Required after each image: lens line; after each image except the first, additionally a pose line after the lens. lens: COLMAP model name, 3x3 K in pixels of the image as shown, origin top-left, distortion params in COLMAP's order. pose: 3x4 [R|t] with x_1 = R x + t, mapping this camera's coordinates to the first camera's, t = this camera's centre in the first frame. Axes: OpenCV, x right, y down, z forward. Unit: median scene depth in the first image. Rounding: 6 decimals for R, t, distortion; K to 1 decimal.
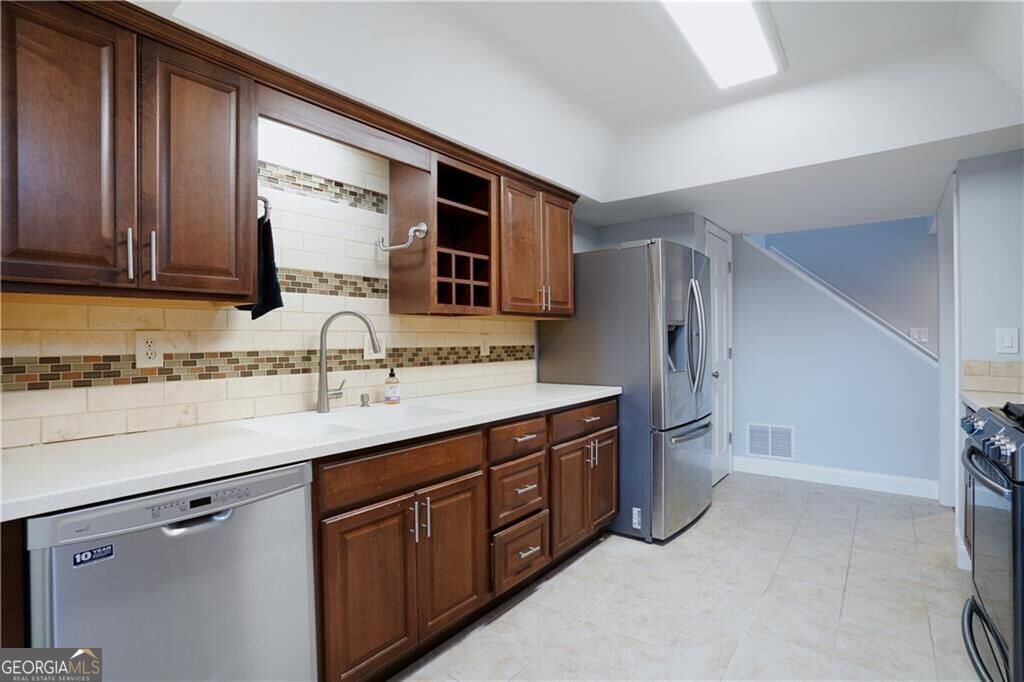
lens RADIAL K [[503.9, 0, 516.0], [0, 503.9, 343.7], [0, 0, 1]] dist [-0.020713, -0.000029]
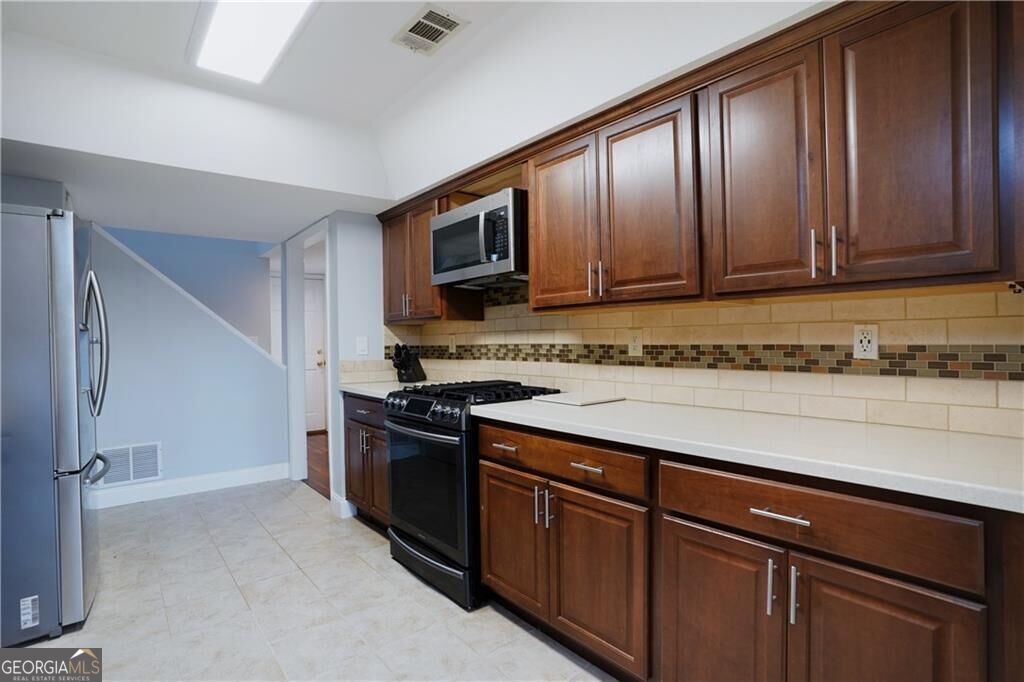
lens RADIAL K [[503.9, 0, 515.7], [0, 503.9, 337.7], [0, 0, 1]] dist [-0.020713, -0.000029]
pose [[-0.209346, 0.008956, -0.977801, 0.701239], [0.006309, 0.999950, 0.007808, -0.012555], [0.977821, -0.004534, -0.209392, 0.950549]]
